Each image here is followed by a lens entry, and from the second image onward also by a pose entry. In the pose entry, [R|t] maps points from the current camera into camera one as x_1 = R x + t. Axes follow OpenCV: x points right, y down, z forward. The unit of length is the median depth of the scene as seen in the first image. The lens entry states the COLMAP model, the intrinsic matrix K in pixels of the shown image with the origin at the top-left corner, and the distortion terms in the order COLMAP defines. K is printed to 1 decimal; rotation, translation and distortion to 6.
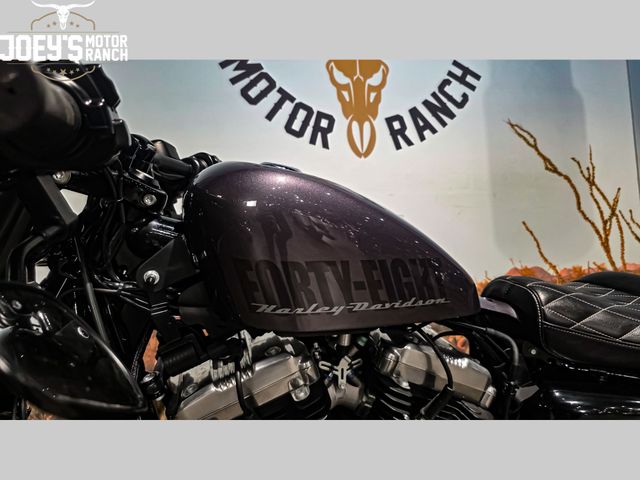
lens RADIAL K [[421.8, 0, 317.0], [0, 421.8, 242.3], [0, 0, 1]] dist [0.028388, -0.021544]
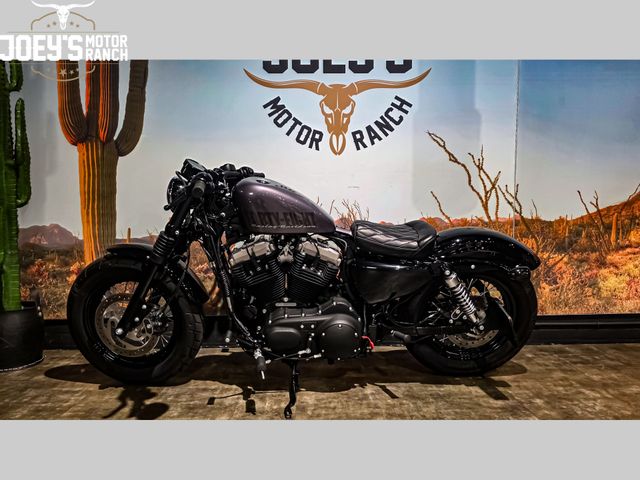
lens RADIAL K [[421.8, 0, 318.6], [0, 421.8, 238.7], [0, 0, 1]] dist [0.028388, -0.021544]
pose [[0.978548, 0.048741, -0.200170, 0.404854], [-0.023460, 0.991653, 0.126782, -0.067856], [0.204679, -0.119366, 0.971524, -0.836022]]
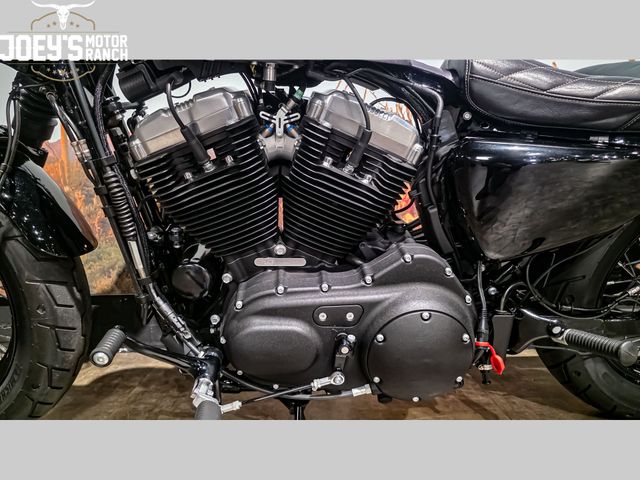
lens RADIAL K [[421.8, 0, 321.4], [0, 421.8, 246.8], [0, 0, 1]] dist [0.028388, -0.021544]
pose [[0.981444, 0.064106, -0.180715, 0.186673], [-0.031098, 0.983196, 0.179883, 0.202106], [0.189210, -0.170925, 0.966946, -0.064946]]
